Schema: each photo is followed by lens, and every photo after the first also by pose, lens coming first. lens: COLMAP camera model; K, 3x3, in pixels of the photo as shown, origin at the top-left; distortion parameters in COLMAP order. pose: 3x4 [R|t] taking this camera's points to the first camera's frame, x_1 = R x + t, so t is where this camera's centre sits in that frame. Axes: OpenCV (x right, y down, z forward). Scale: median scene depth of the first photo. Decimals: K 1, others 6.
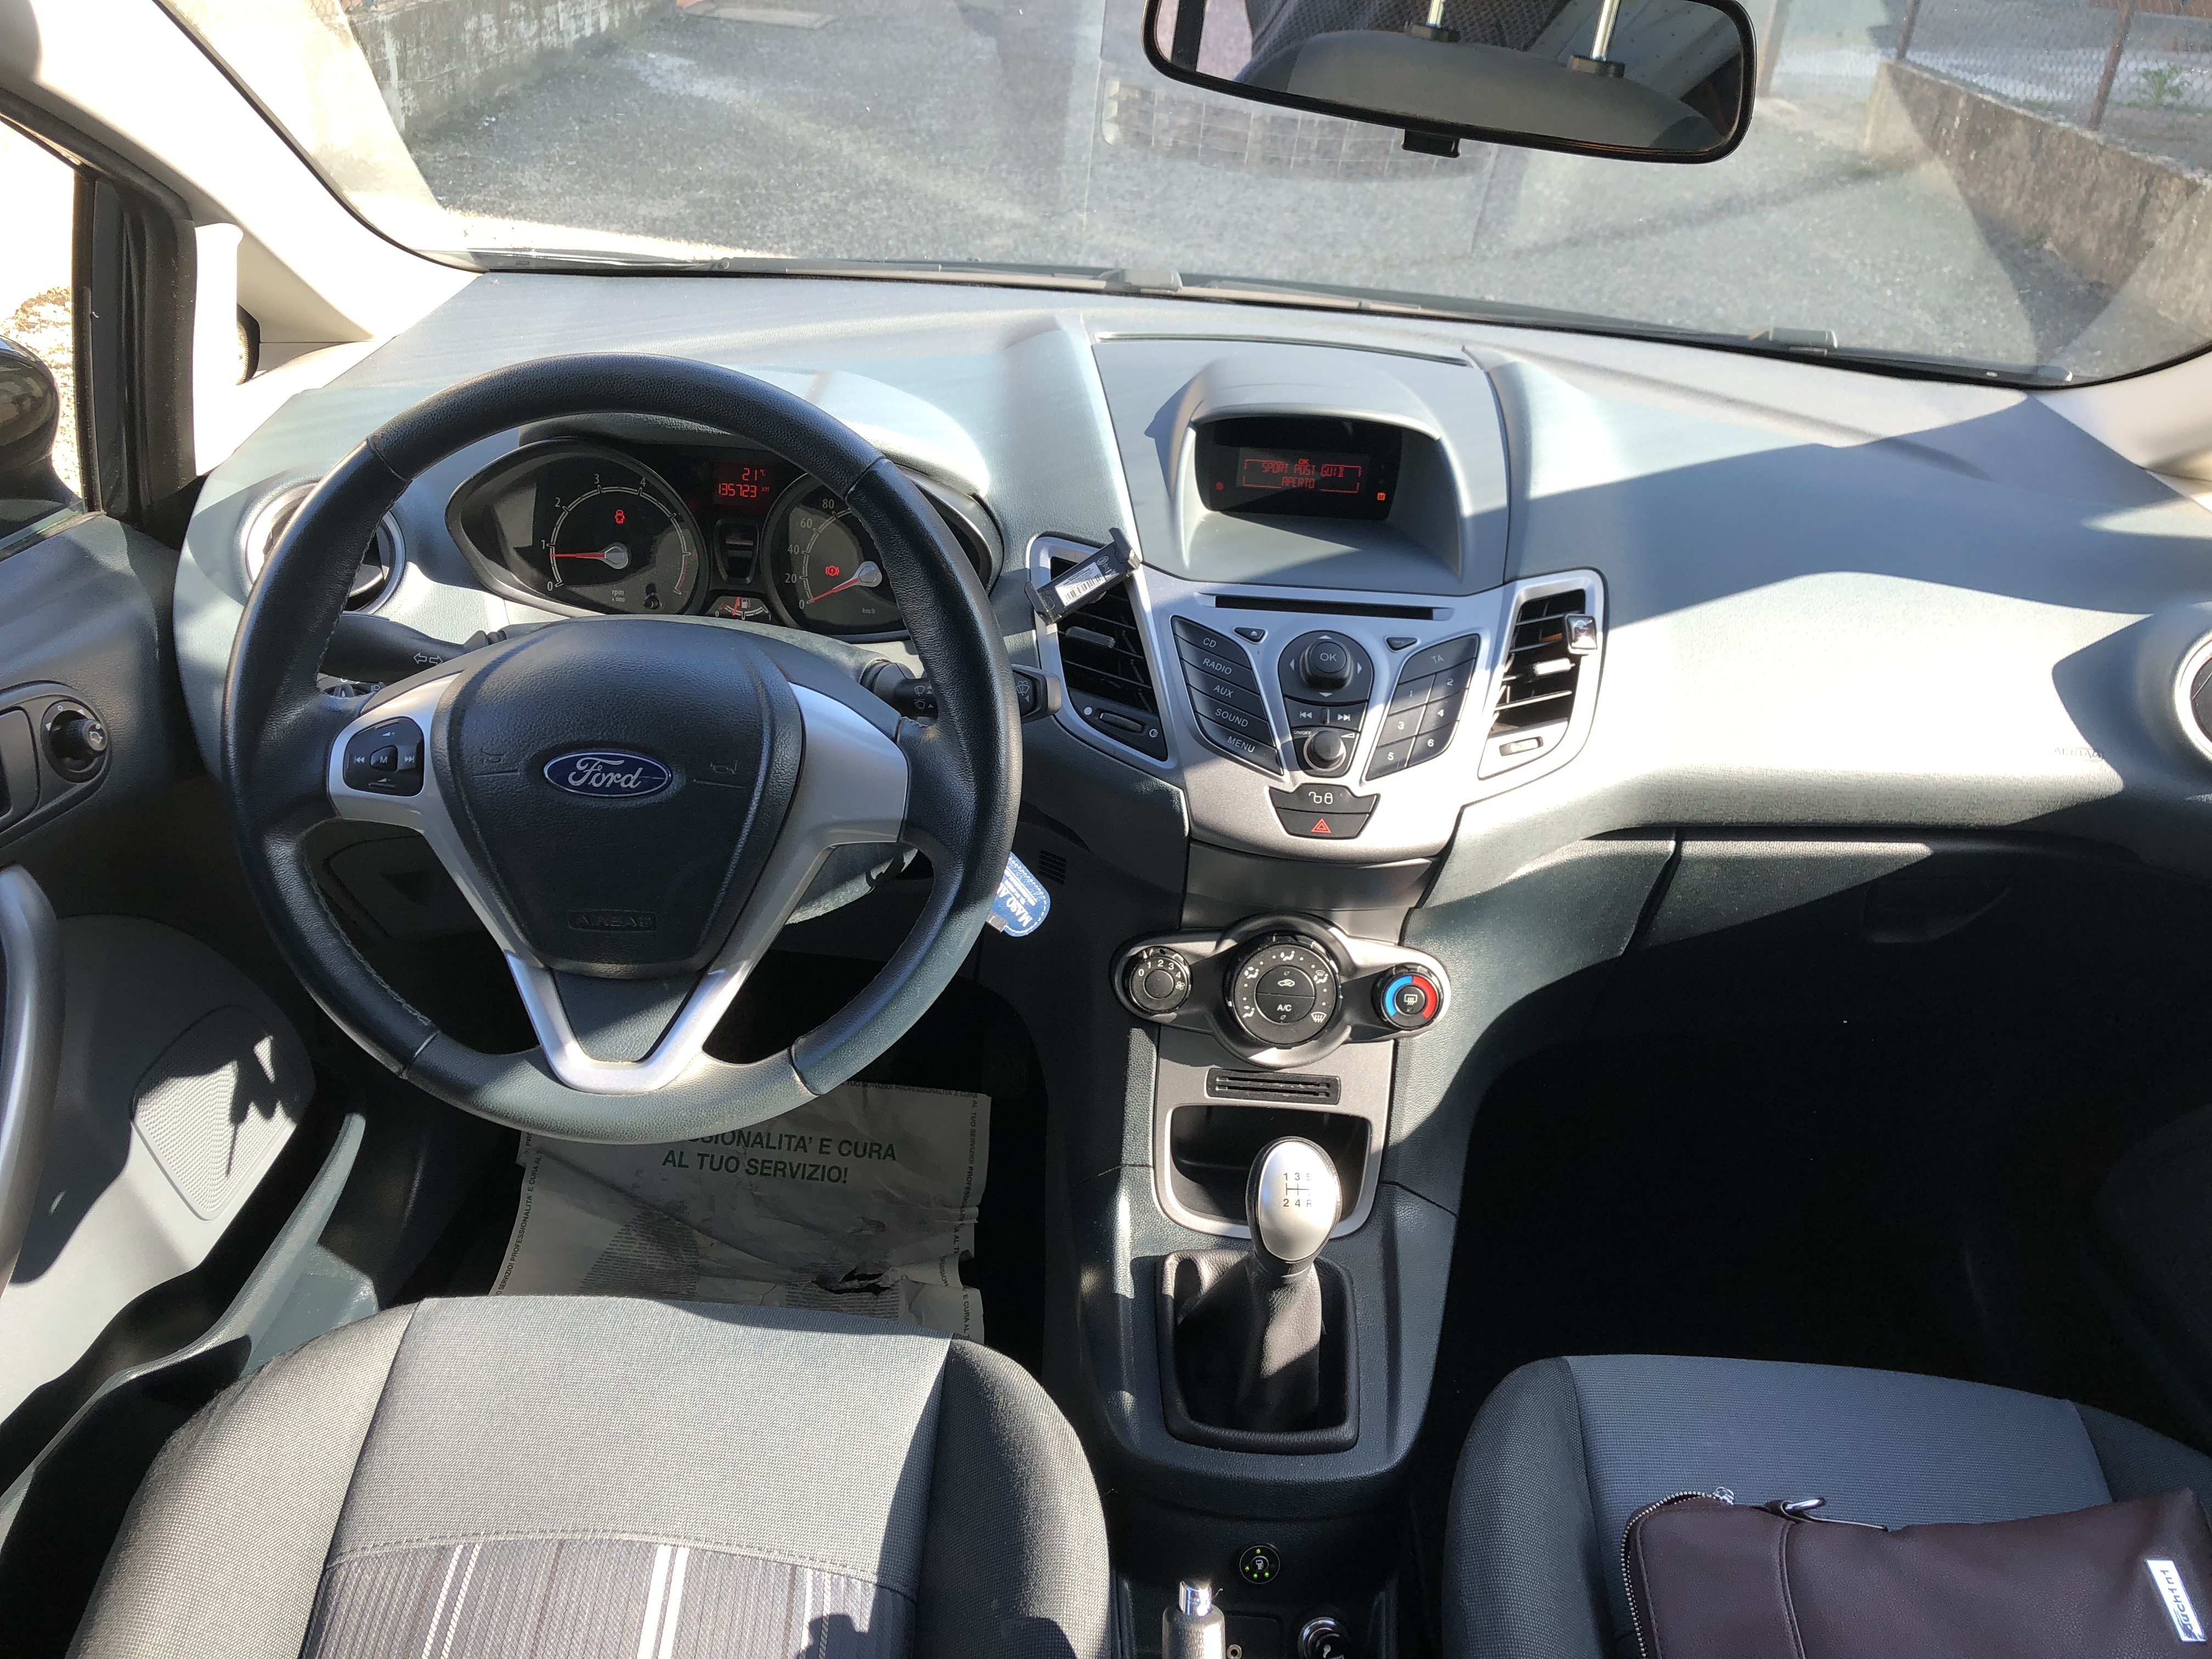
lens RADIAL K [[1809.4, 0, 1110.6], [0, 1809.4, 822.1], [0, 0, 1]] dist [0.018608, -0.004274]
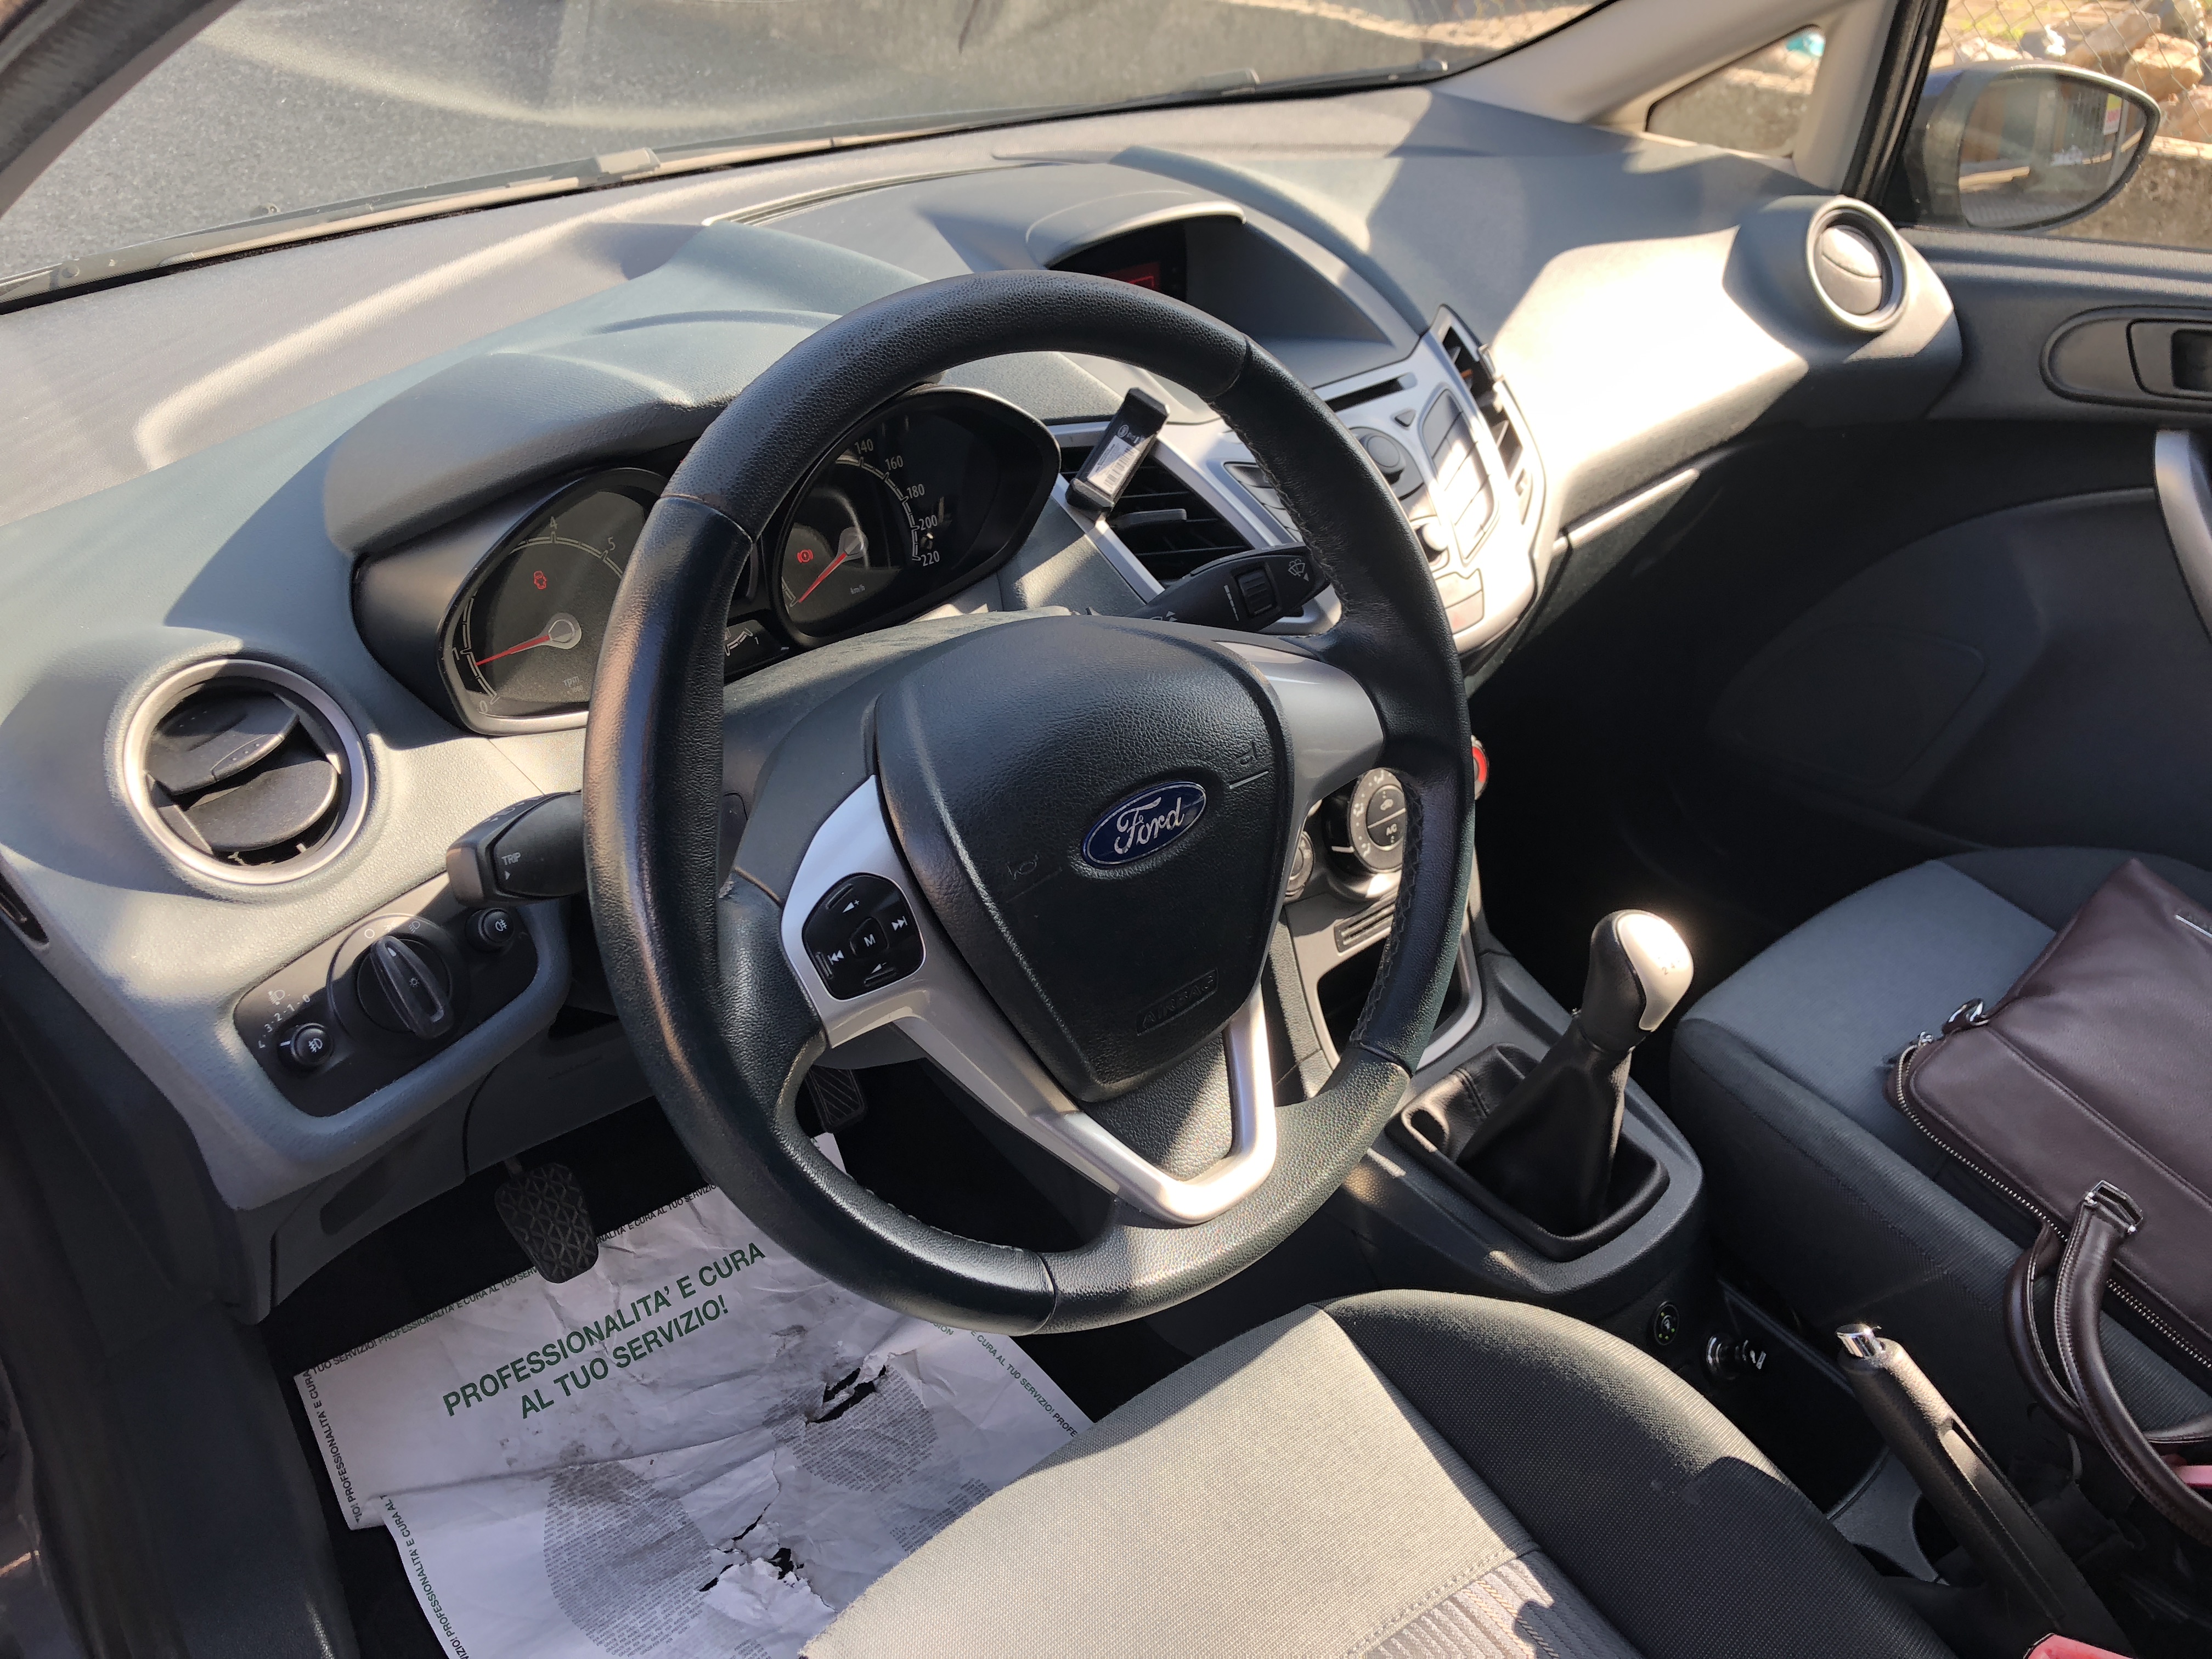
lens RADIAL K [[1809.4, 0, 1110.6], [0, 1809.4, 822.1], [0, 0, 1]] dist [0.018608, -0.004274]
pose [[0.751311, -0.404571, 0.521397, -0.507433], [0.369290, 0.912511, 0.175919, -0.122717], [-0.546953, 0.060377, 0.834984, 0.282418]]
